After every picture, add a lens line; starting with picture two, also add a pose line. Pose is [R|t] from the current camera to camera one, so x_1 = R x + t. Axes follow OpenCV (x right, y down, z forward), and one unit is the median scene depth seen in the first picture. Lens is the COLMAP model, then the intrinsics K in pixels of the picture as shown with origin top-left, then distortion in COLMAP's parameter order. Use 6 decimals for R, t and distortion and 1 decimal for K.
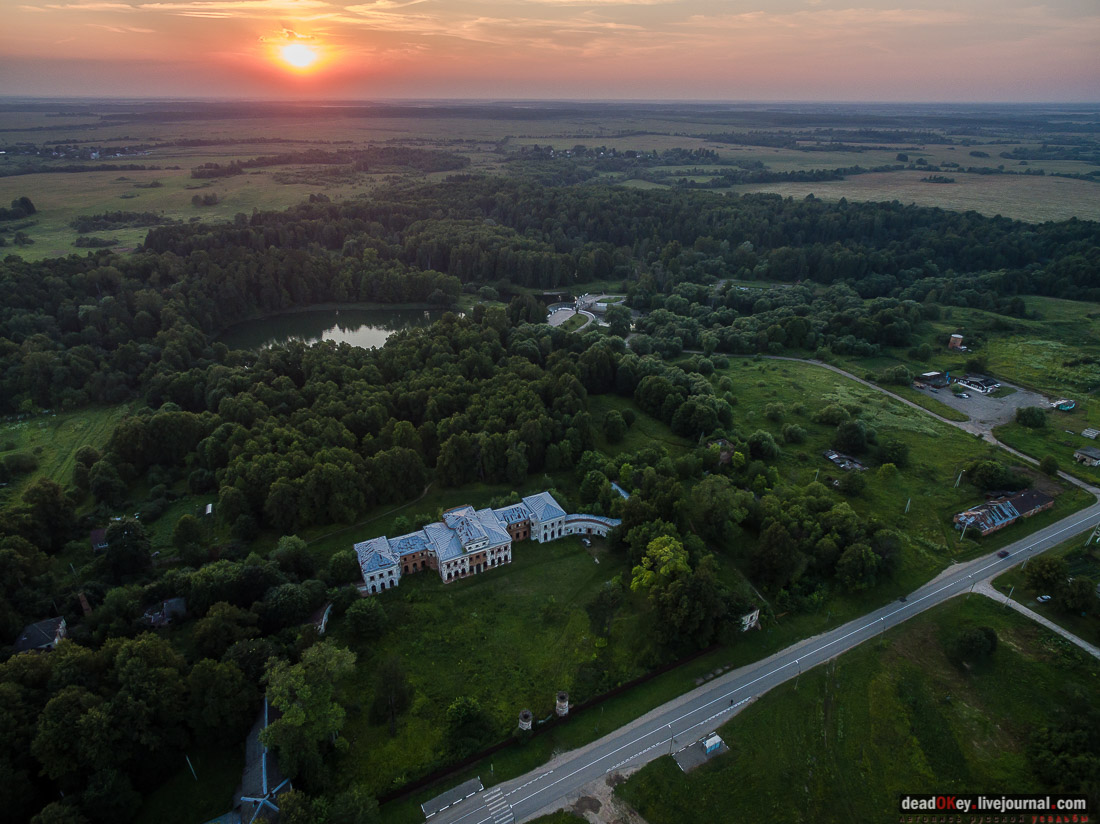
lens RADIAL K [[613.4, 0, 550.0], [0, 613.4, 412.0], [0, 0, 1]] dist [0.003826, 0.000641]
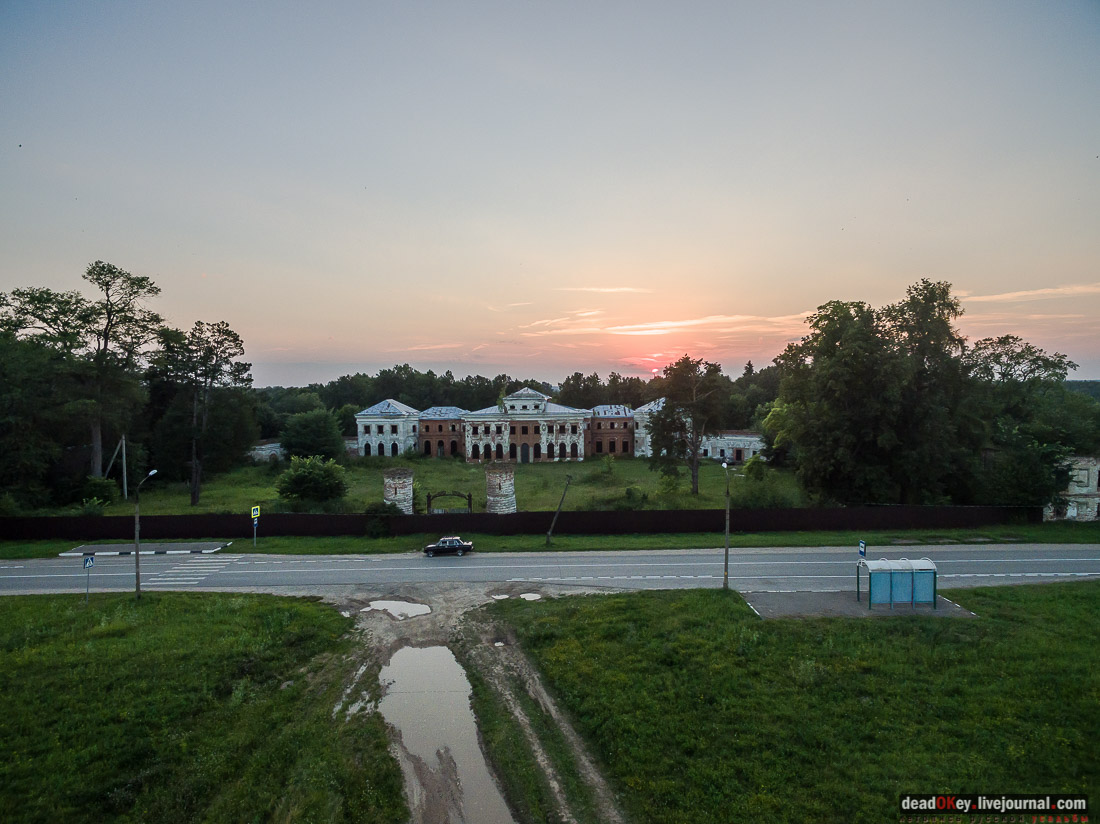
lens RADIAL K [[613.4, 0, 550.0], [0, 613.4, 412.0], [0, 0, 1]] dist [0.003826, 0.000641]
pose [[0.892758, 0.002601, -0.450529, 0.181876], [-0.184352, 0.914546, -0.360028, 0.438428], [0.411093, 0.404473, 0.816948, 0.505101]]
